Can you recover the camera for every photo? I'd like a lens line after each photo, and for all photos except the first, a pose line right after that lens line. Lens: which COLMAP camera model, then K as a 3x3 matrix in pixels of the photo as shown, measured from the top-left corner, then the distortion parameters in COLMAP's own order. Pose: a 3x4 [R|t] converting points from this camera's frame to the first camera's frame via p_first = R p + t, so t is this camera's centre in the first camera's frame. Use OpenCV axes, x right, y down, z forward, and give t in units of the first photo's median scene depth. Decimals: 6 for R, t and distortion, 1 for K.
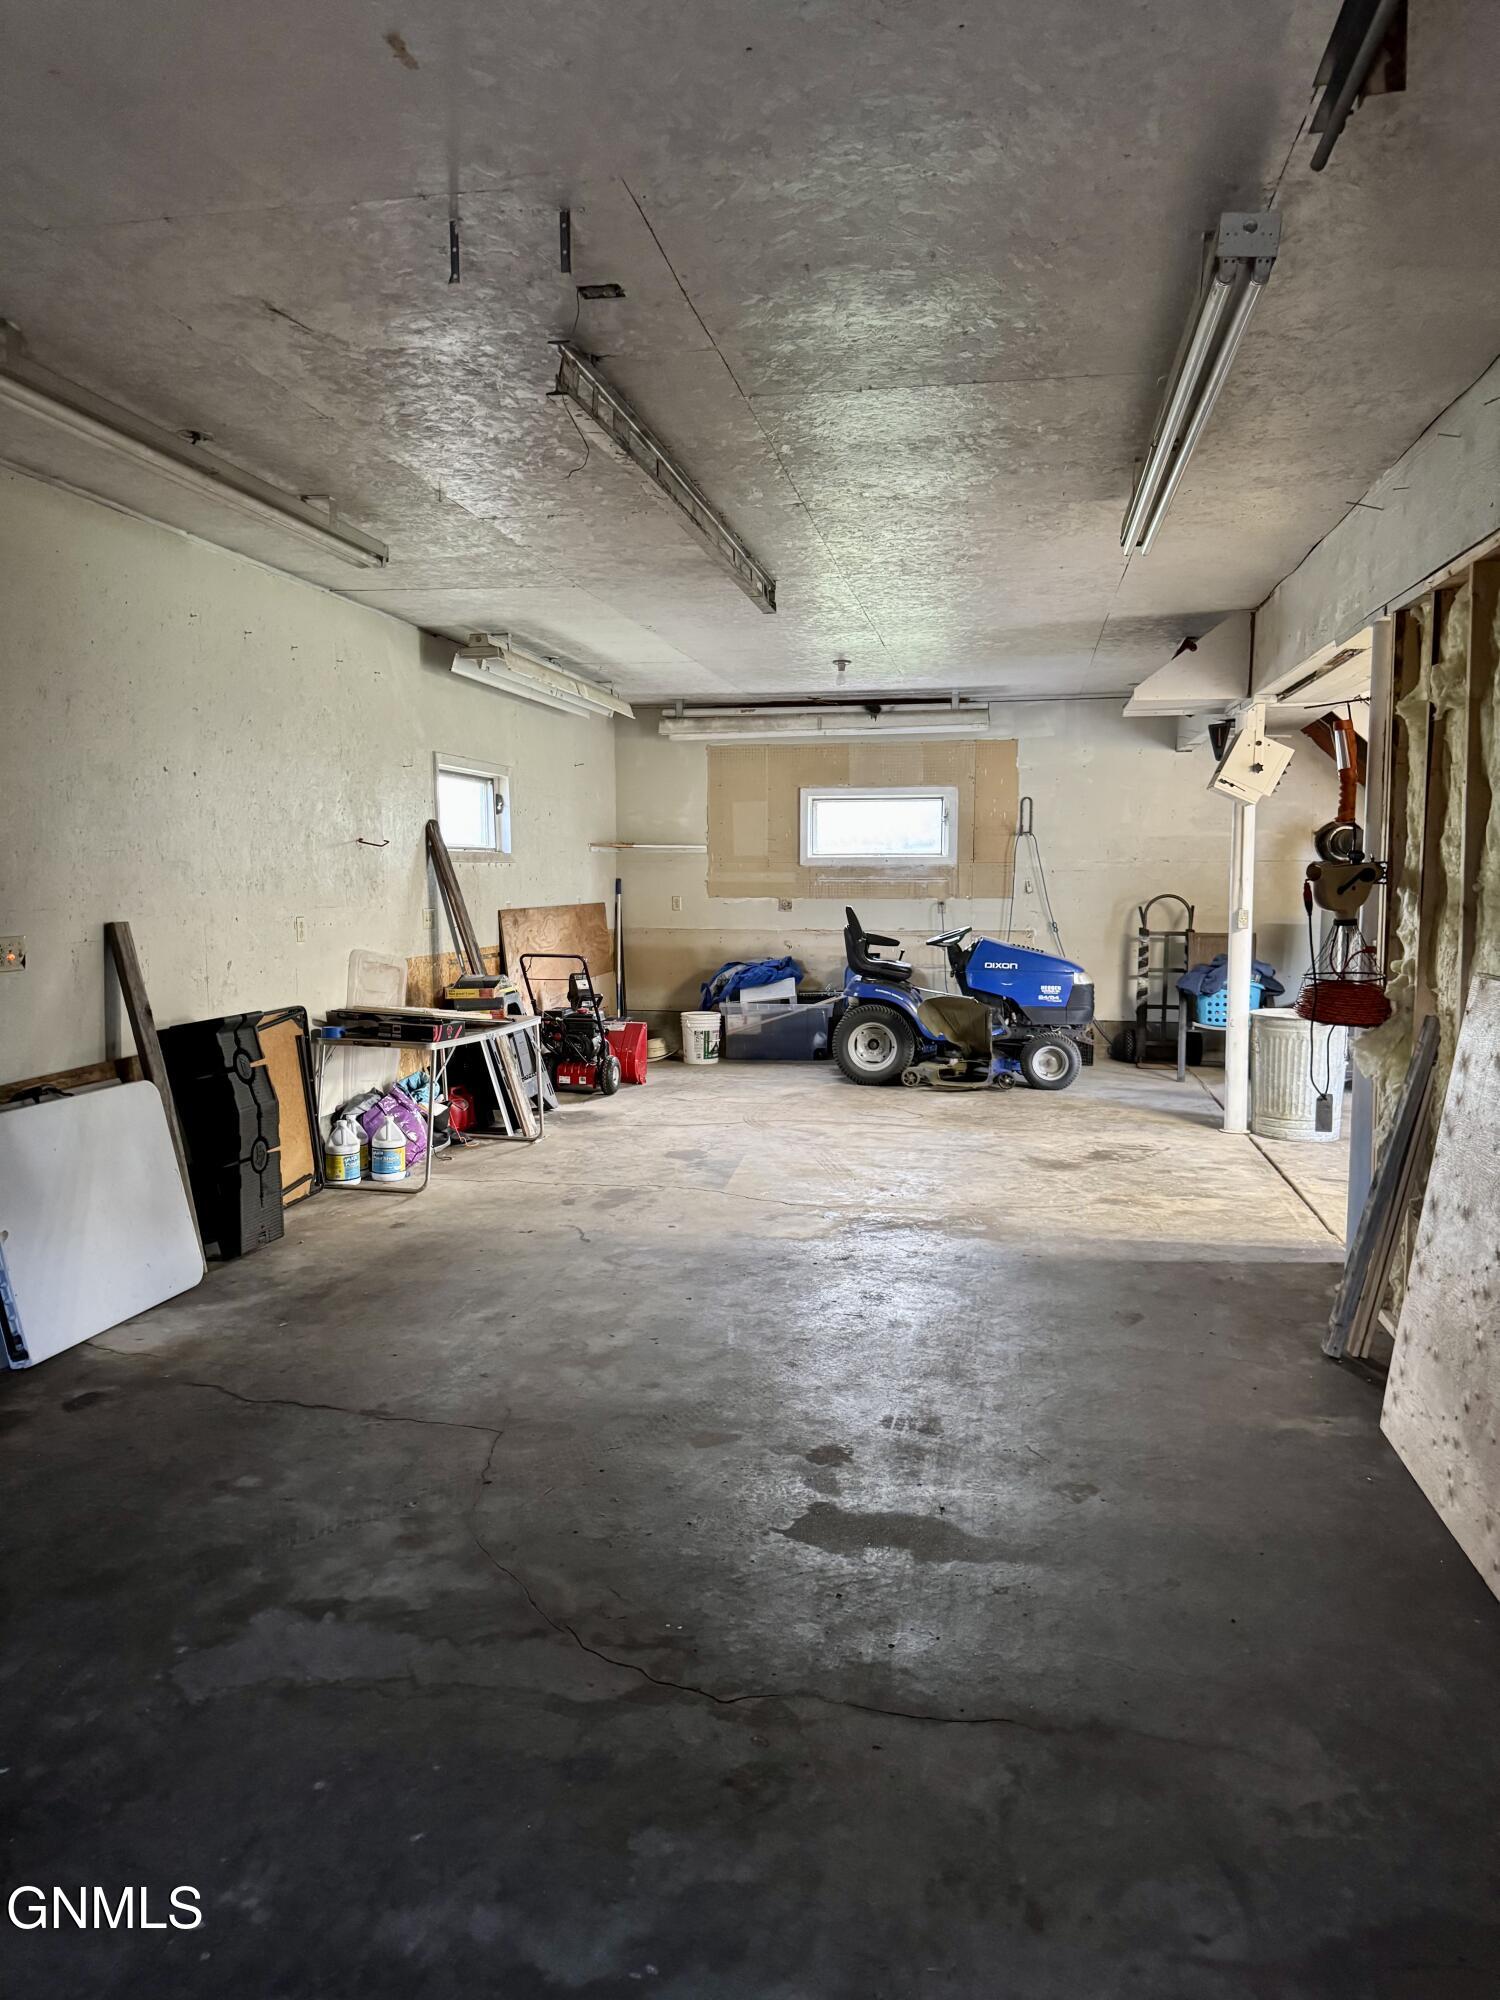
lens RADIAL K [[1419.8, 0, 750.0], [0, 1419.8, 1000.0], [0, 0, 1]] dist [0.023316, -0.024799]
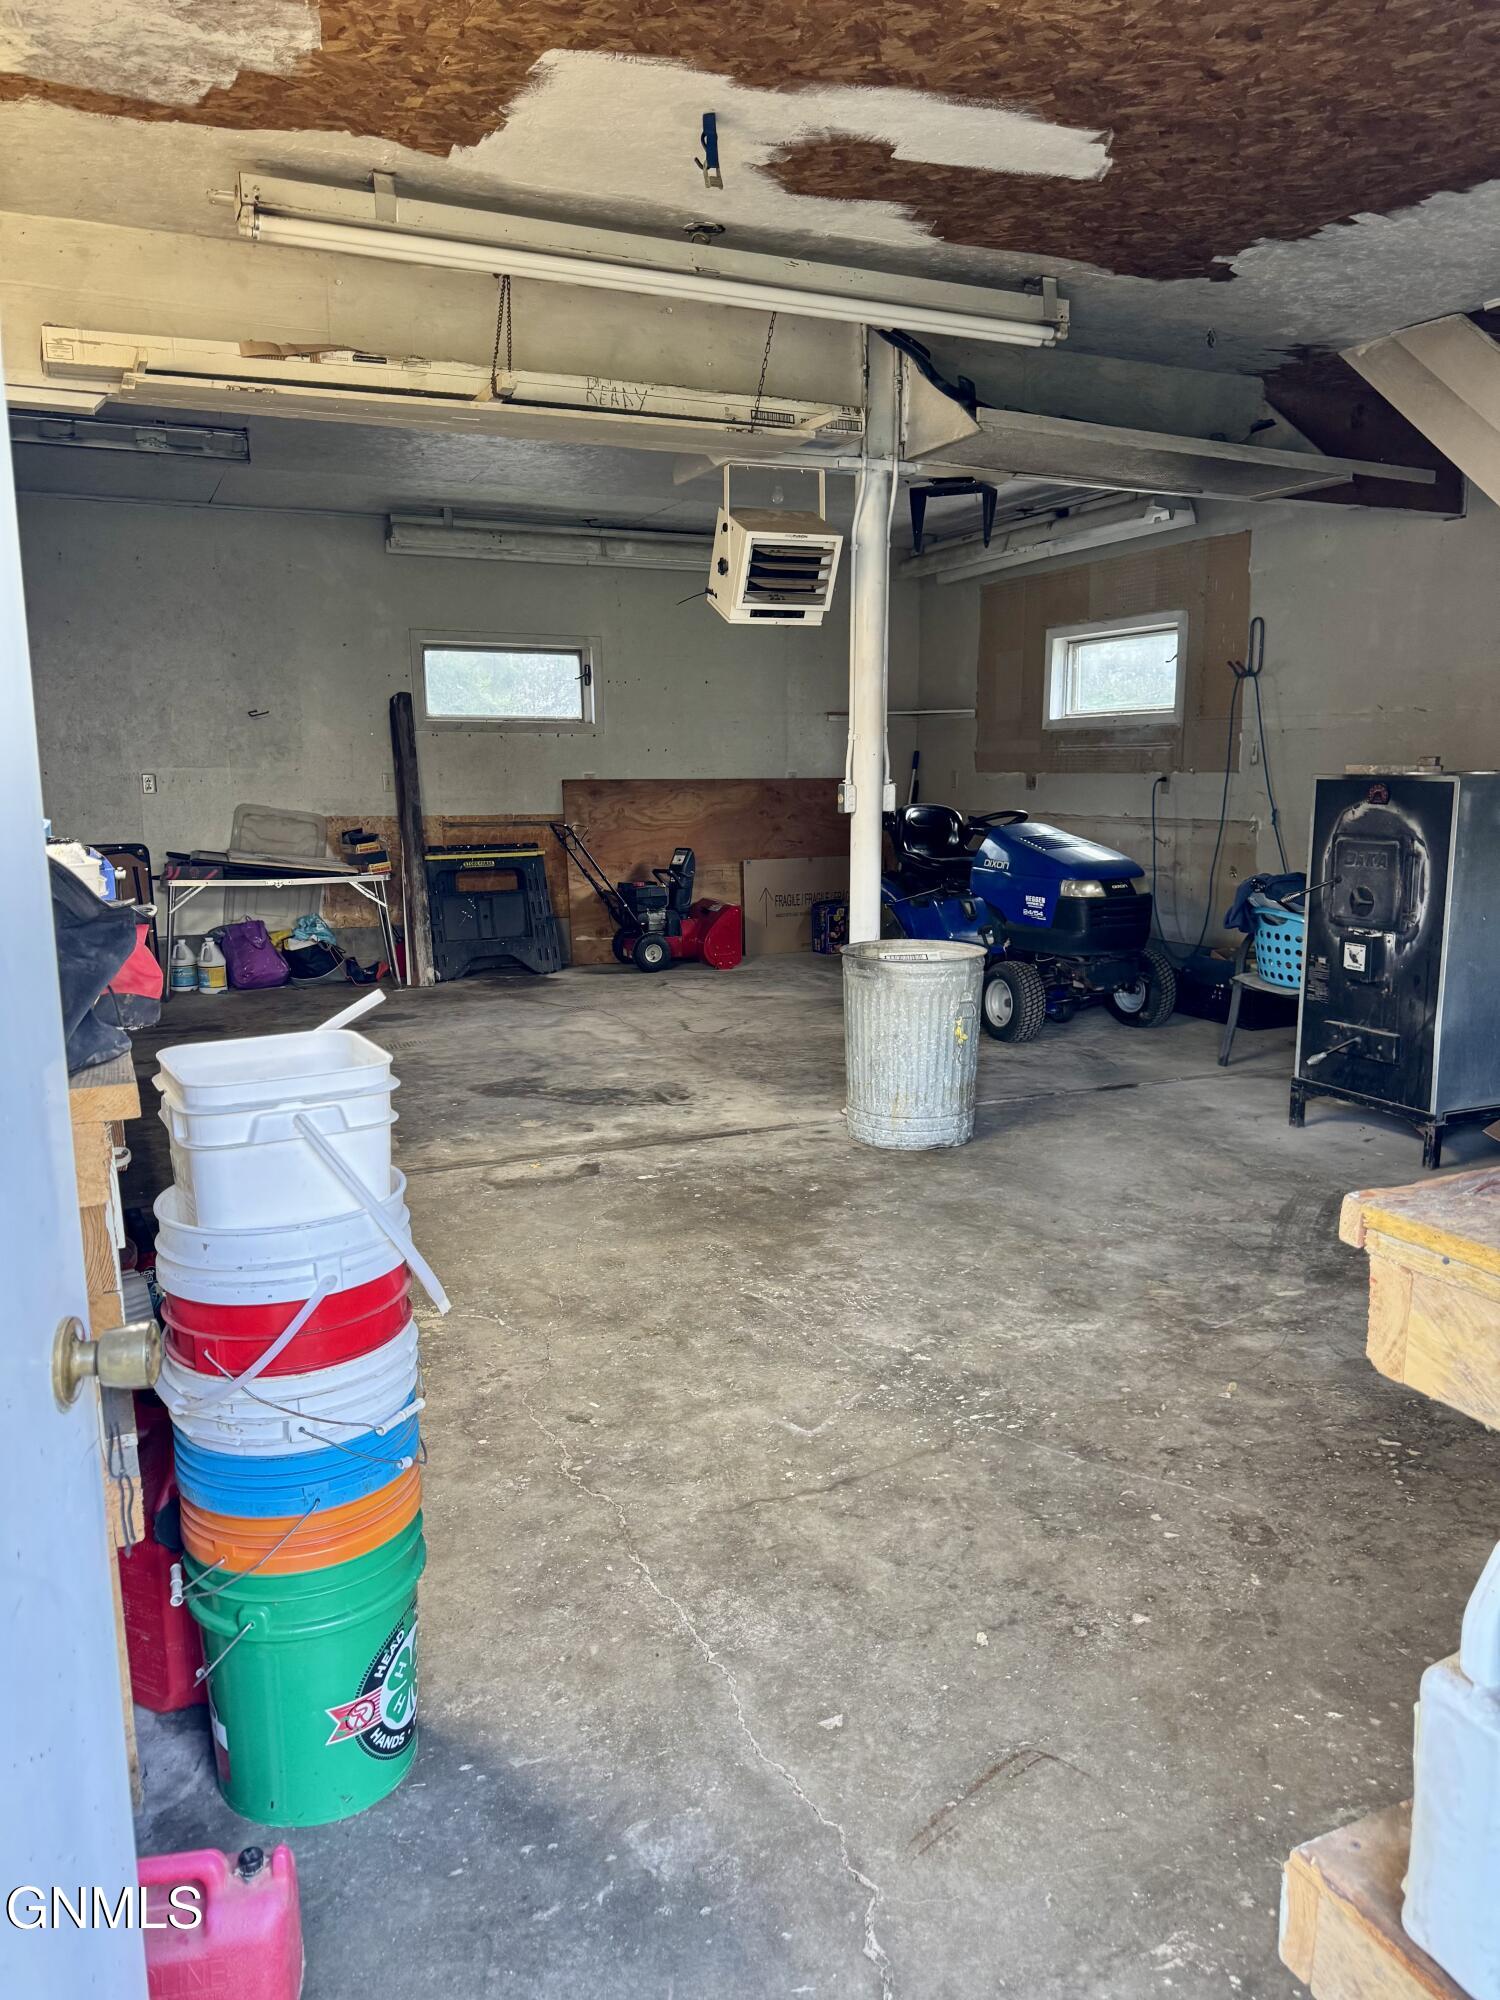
lens RADIAL K [[1419.8, 0, 750.0], [0, 1419.8, 1000.0], [0, 0, 1]] dist [0.023316, -0.024799]
pose [[0.559604, 0.134764, -0.817730, 0.633584], [-0.072417, 0.990868, 0.113740, -0.025491], [0.825590, -0.004431, 0.564253, 0.437891]]
